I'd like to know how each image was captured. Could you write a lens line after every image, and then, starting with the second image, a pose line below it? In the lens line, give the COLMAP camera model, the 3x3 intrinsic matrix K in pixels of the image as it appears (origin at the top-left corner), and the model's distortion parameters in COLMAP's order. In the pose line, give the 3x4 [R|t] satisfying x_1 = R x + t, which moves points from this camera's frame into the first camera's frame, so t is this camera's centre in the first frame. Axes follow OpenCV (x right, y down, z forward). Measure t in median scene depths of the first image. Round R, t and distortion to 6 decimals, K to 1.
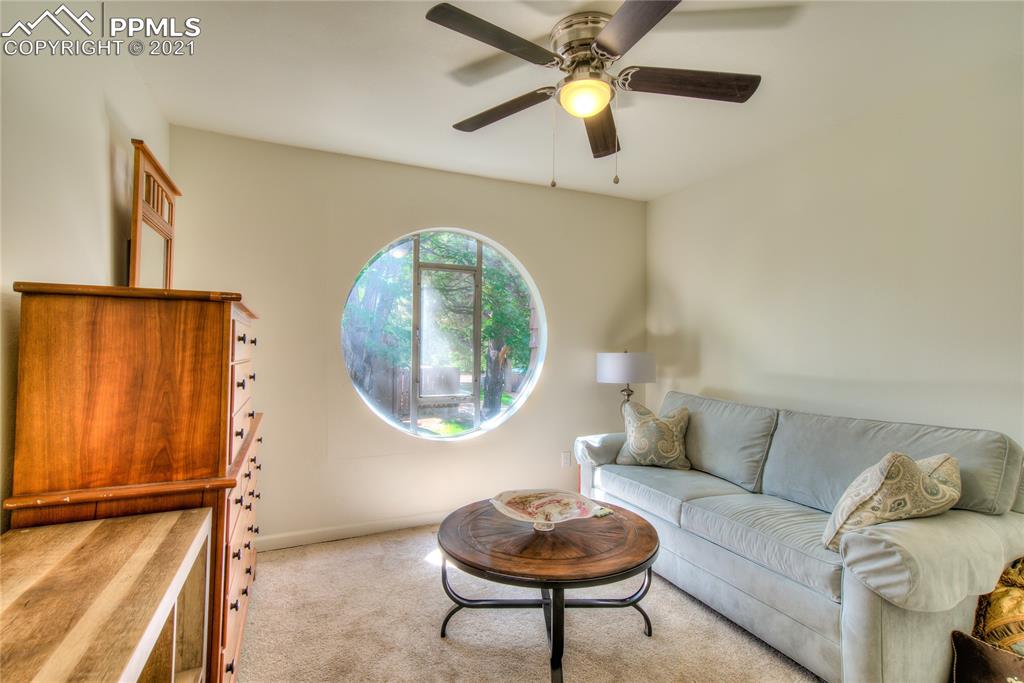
lens RADIAL K [[494.6, 0, 512.0], [0, 494.6, 341.5], [0, 0, 1]] dist [0.028728, 0.000667]
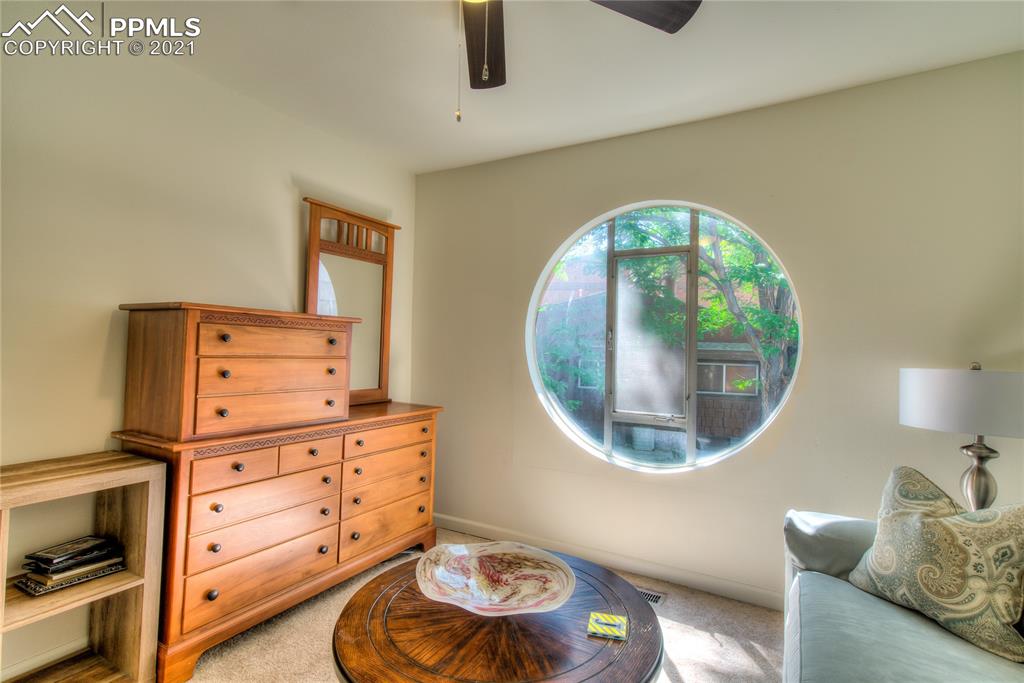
lens RADIAL K [[494.6, 0, 512.0], [0, 494.6, 341.5], [0, 0, 1]] dist [0.028728, 0.000667]
pose [[0.591820, -0.003947, -0.806060, 0.393196], [-0.009270, 0.999889, -0.011702, 0.005018], [0.806017, 0.014398, 0.591718, 0.363917]]
